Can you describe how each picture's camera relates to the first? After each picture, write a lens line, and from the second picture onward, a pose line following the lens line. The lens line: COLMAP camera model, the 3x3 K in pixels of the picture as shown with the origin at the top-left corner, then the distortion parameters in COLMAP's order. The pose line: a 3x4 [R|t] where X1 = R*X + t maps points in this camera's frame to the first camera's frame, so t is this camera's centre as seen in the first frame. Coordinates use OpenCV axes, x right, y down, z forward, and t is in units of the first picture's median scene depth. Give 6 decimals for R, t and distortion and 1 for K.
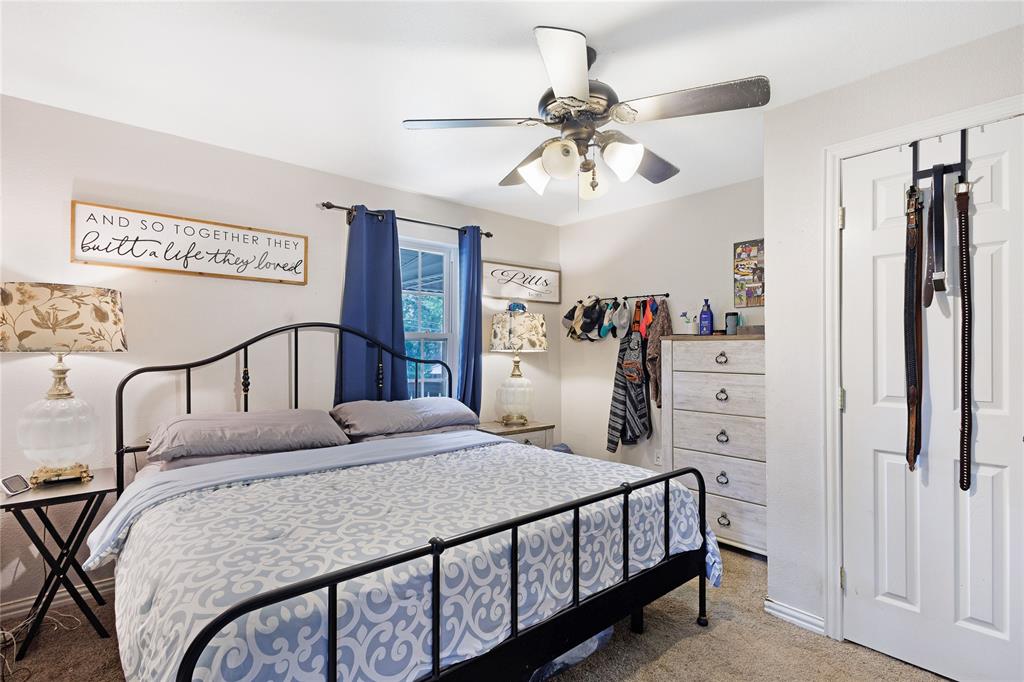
lens RADIAL K [[503.0, 0, 512.0], [0, 503.0, 341.0], [0, 0, 1]] dist [0.005580, 0.000615]
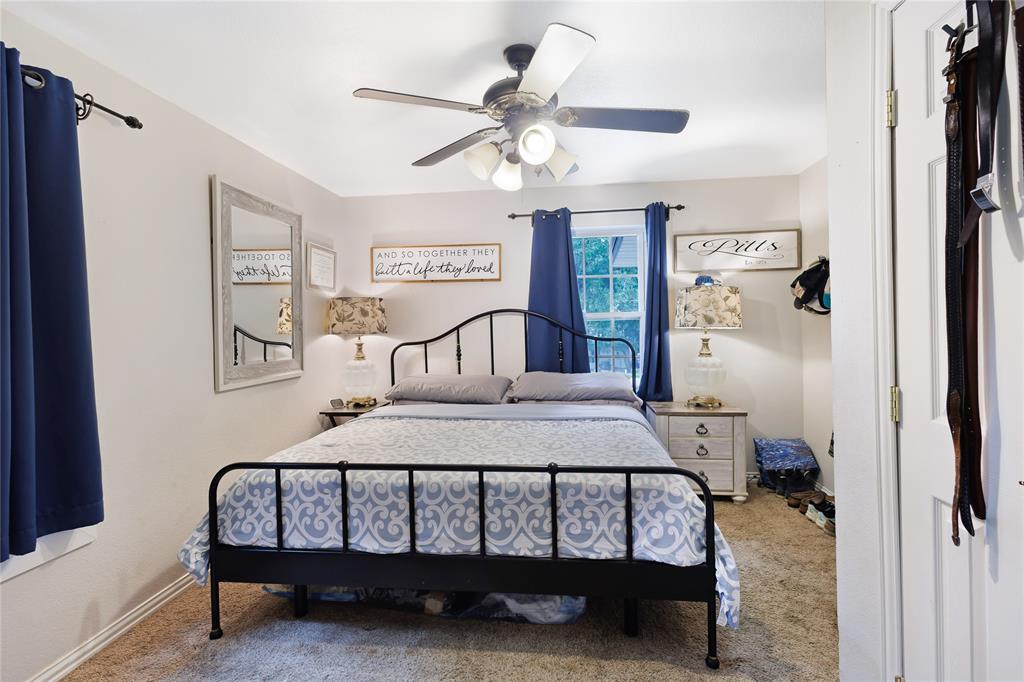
lens RADIAL K [[475.6, 0, 506.3], [0, 475.6, 328.9], [0, 0, 1]] dist [0.003167, 0.000256]
pose [[0.673481, -0.012057, -0.739106, 0.689698], [0.030687, 0.999461, 0.011658, 0.000037], [0.738567, -0.030532, 0.673488, 0.237323]]
